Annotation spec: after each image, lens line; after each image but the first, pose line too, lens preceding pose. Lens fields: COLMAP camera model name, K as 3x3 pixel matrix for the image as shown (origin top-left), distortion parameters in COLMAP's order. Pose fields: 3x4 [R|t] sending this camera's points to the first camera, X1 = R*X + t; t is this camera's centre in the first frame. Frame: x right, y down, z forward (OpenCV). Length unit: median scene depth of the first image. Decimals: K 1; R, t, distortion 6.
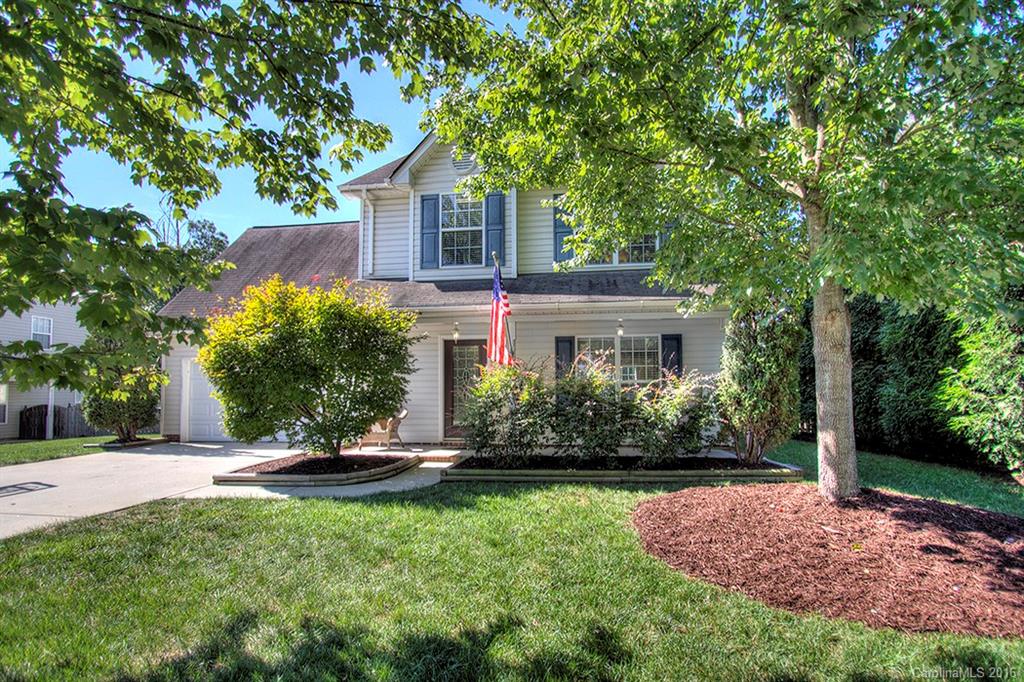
lens RADIAL K [[478.3, 0, 494.4], [0, 478.3, 368.9], [0, 0, 1]] dist [-0.008075, -0.000555]
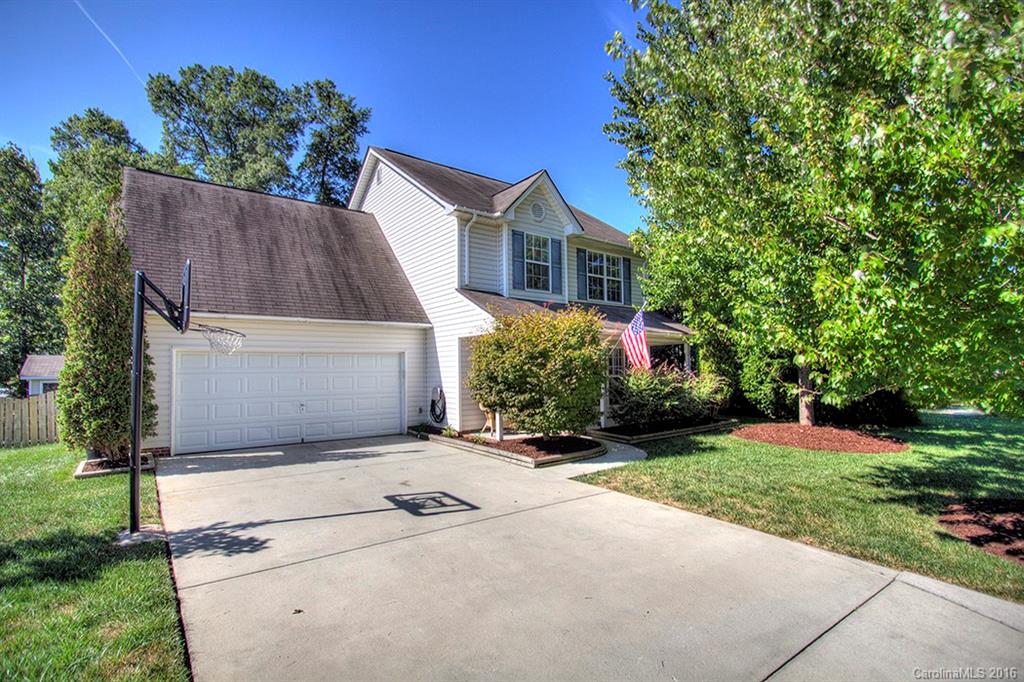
lens RADIAL K [[478.3, 0, 475.8], [0, 478.3, 355.9], [0, 0, 1]] dist [-0.008075, -0.000555]
pose [[0.733319, 0.019347, 0.679610, -1.083431], [-0.026677, 0.999644, 0.000328, -0.028534], [-0.679361, -0.018370, 0.733574, 0.135796]]
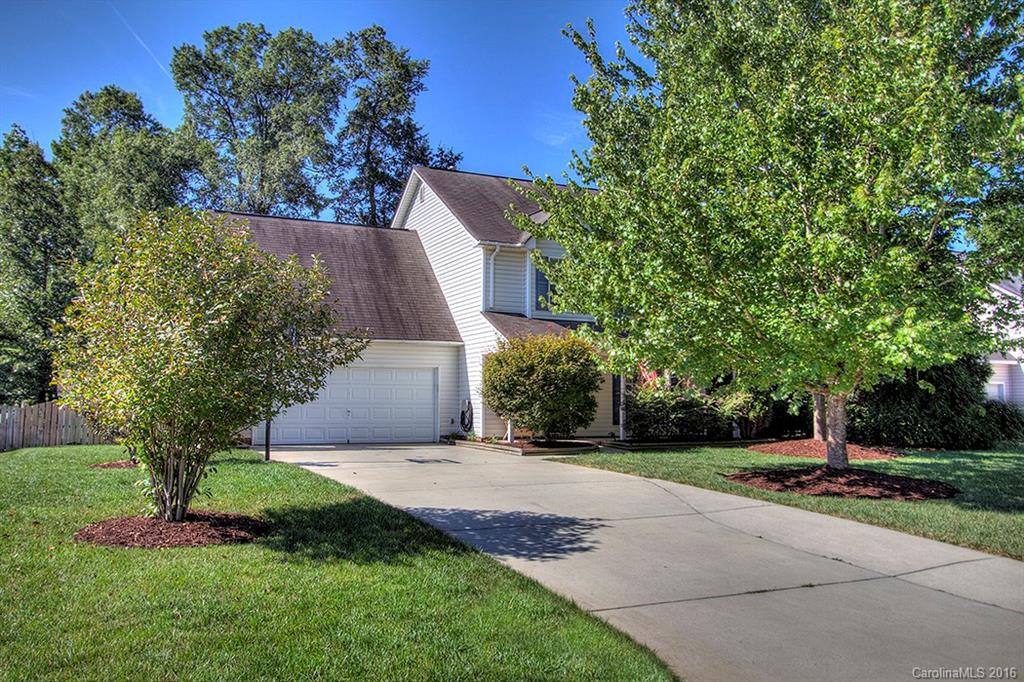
lens RADIAL K [[848.7, 0, 513.7], [0, 848.7, 340.0], [0, 0, 1]] dist [0.026549, 0.008309]
pose [[0.818567, 0.053375, 0.571926, -1.602742], [-0.033394, 0.998411, -0.045382, -0.008227], [-0.573440, 0.018050, 0.819049, -0.966914]]
